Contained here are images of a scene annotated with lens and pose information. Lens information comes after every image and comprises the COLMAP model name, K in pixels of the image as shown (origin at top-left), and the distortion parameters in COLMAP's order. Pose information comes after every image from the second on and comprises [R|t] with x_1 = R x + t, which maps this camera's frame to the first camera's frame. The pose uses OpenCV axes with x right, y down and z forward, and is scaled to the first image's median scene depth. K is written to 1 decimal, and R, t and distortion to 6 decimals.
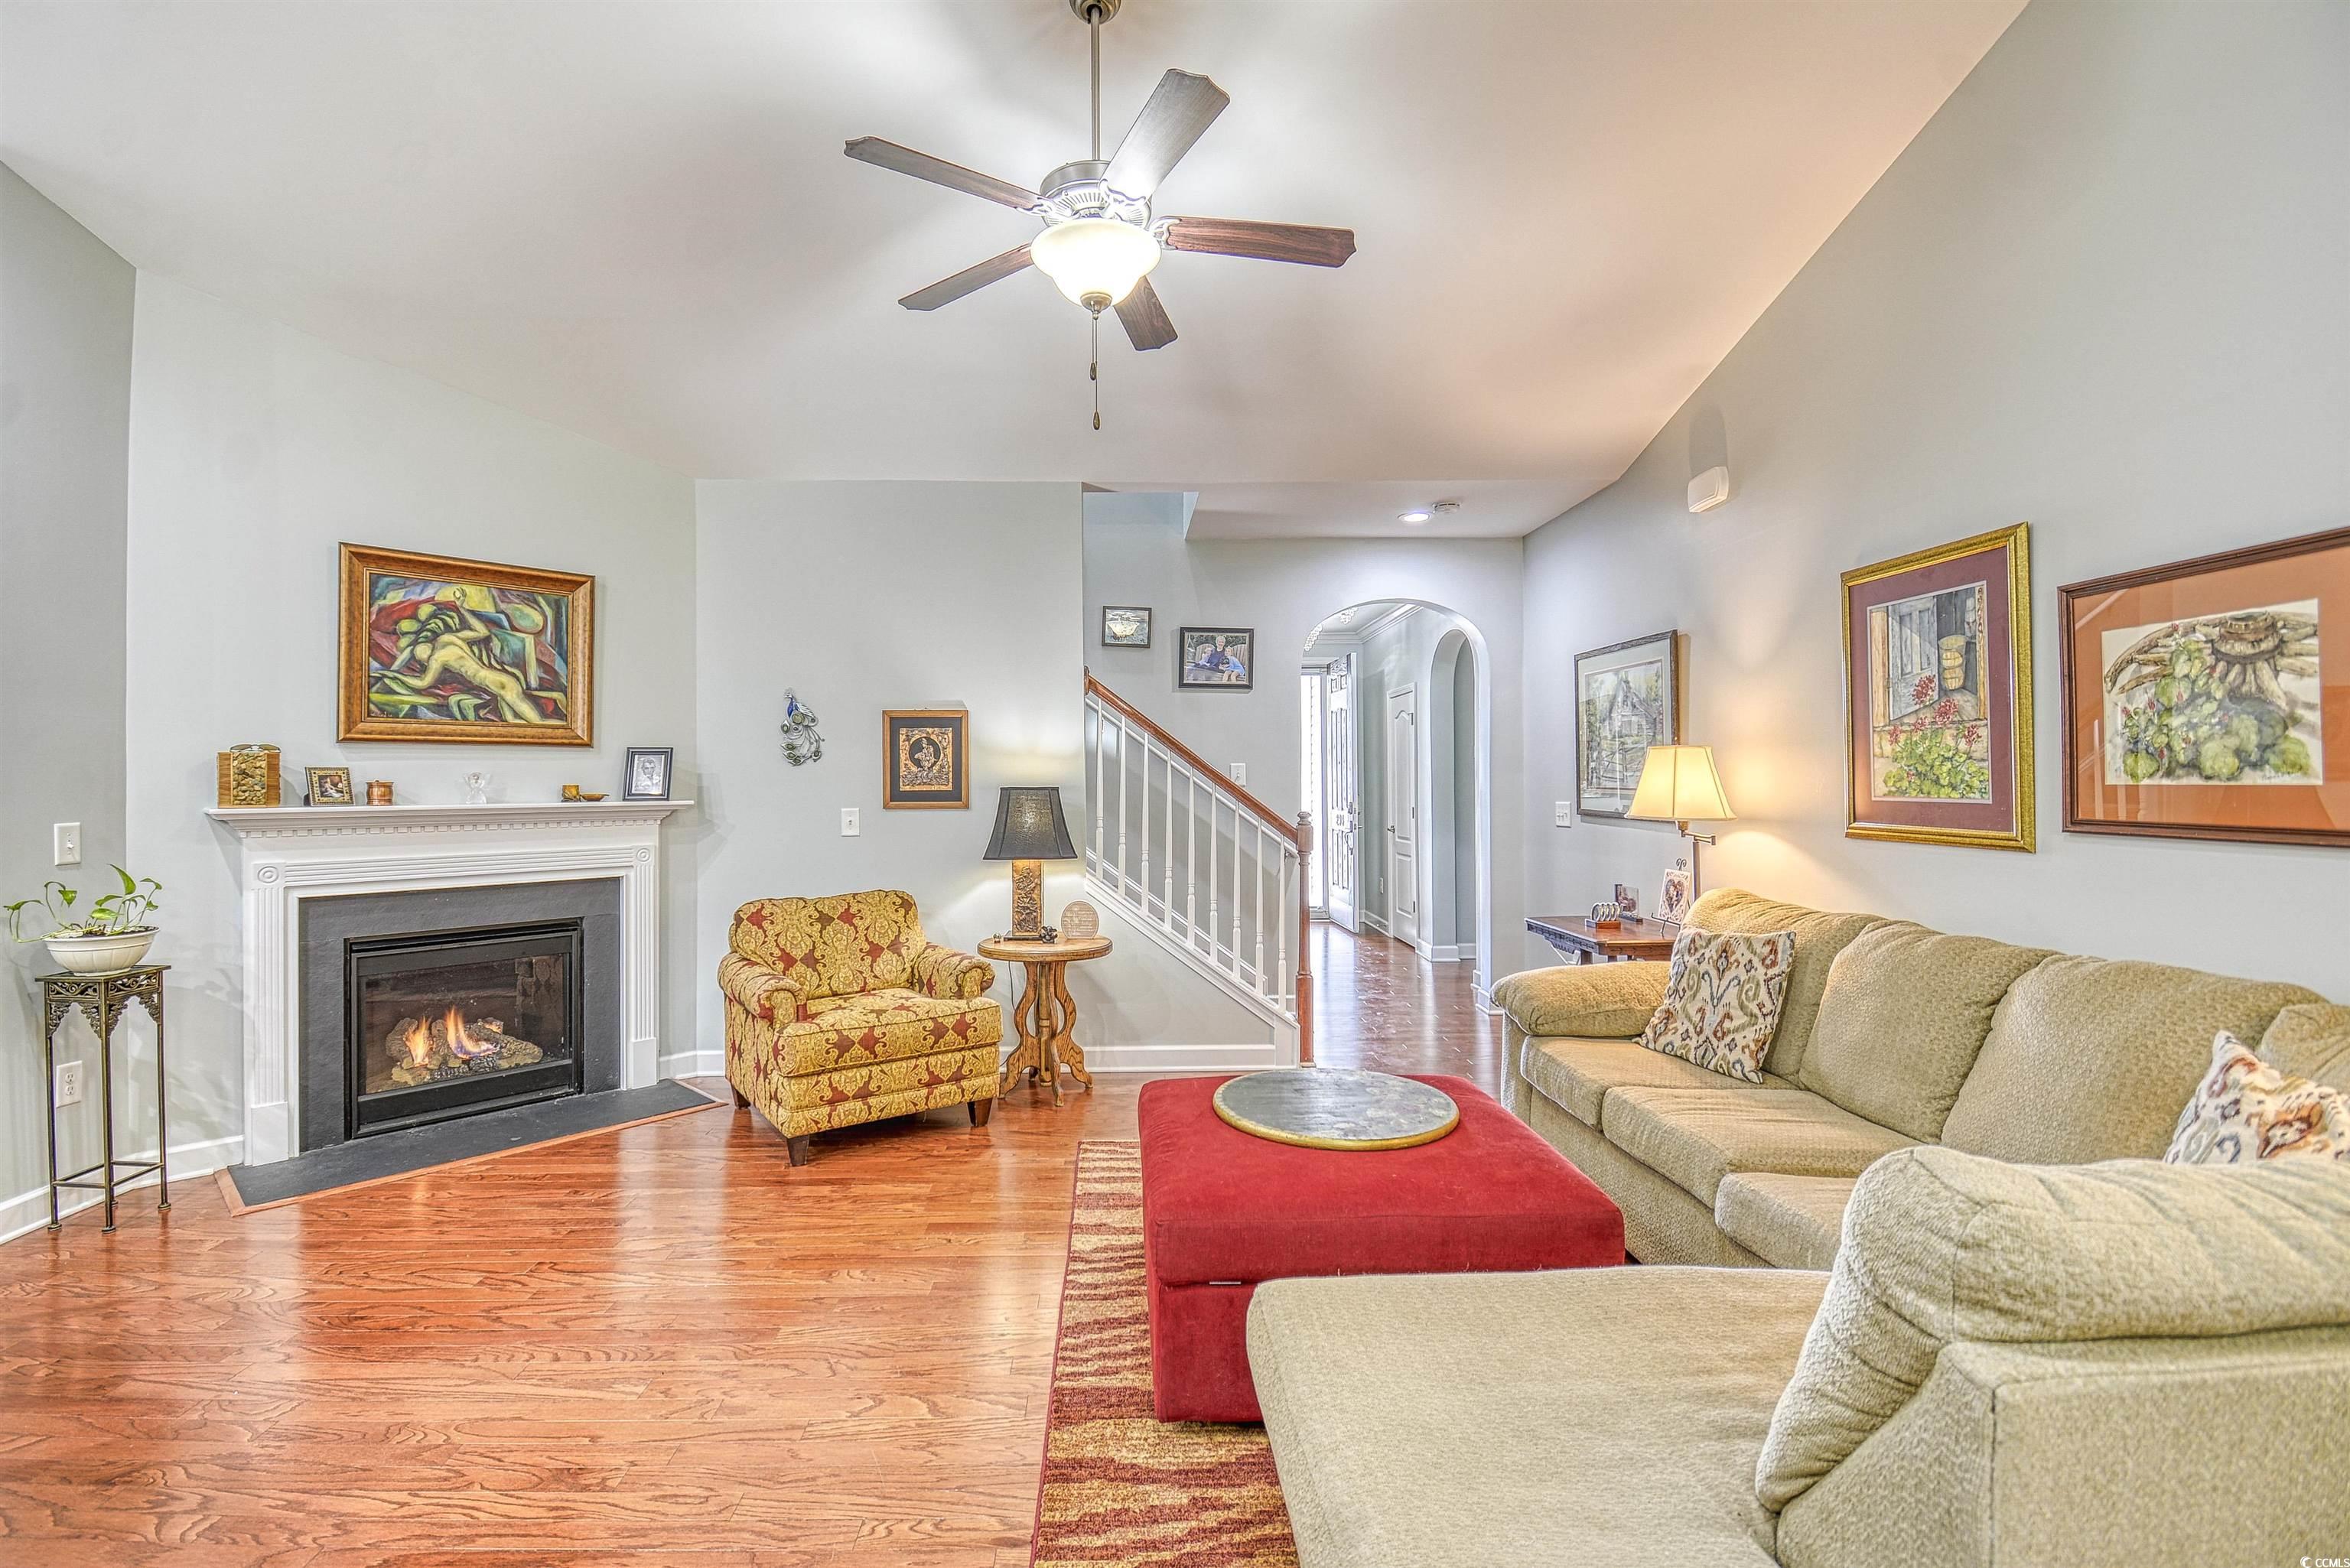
lens RADIAL K [[1087.5, 0, 1139.9], [0, 1087.5, 776.4], [0, 0, 1]] dist [0.015933, -0.026011]
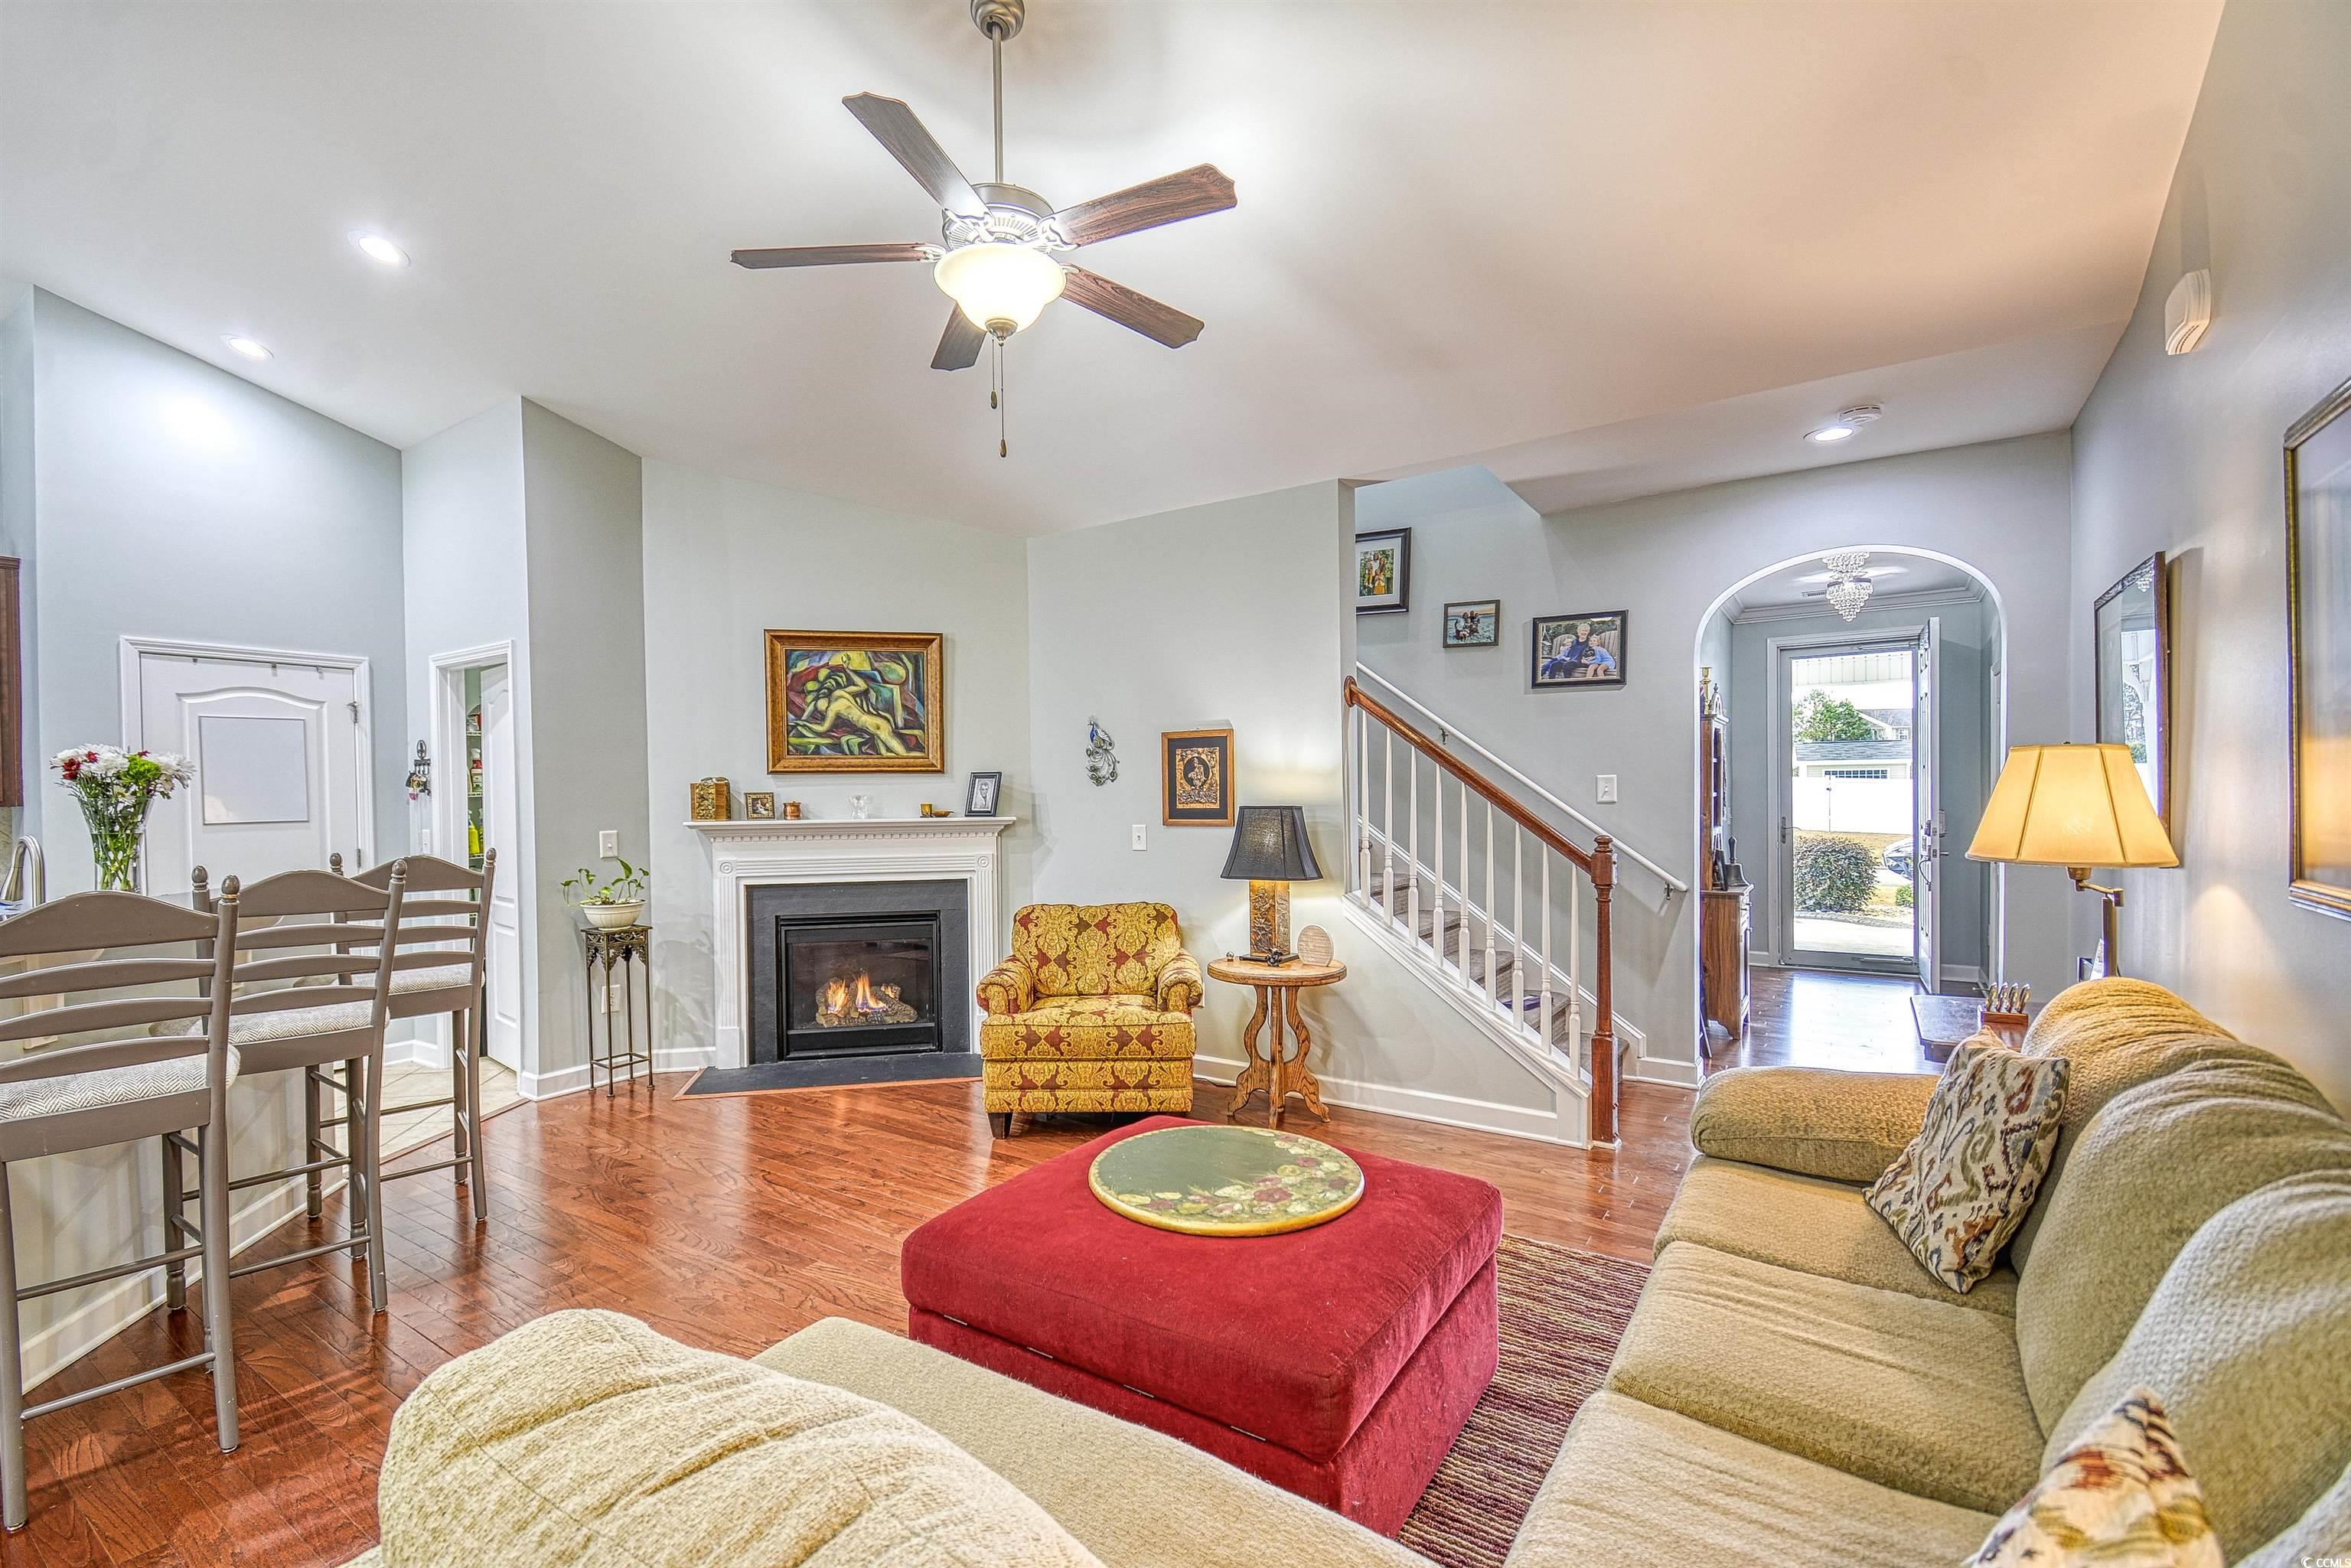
lens RADIAL K [[1083.5, 0, 1178.6], [0, 1083.5, 814.7], [0, 0, 1]] dist [0.002981, -0.000077]
pose [[0.793558, 0.007430, -0.608450, 0.485166], [0.010639, 0.999603, 0.026082, -0.009431], [0.608402, -0.027171, 0.793164, 0.203731]]
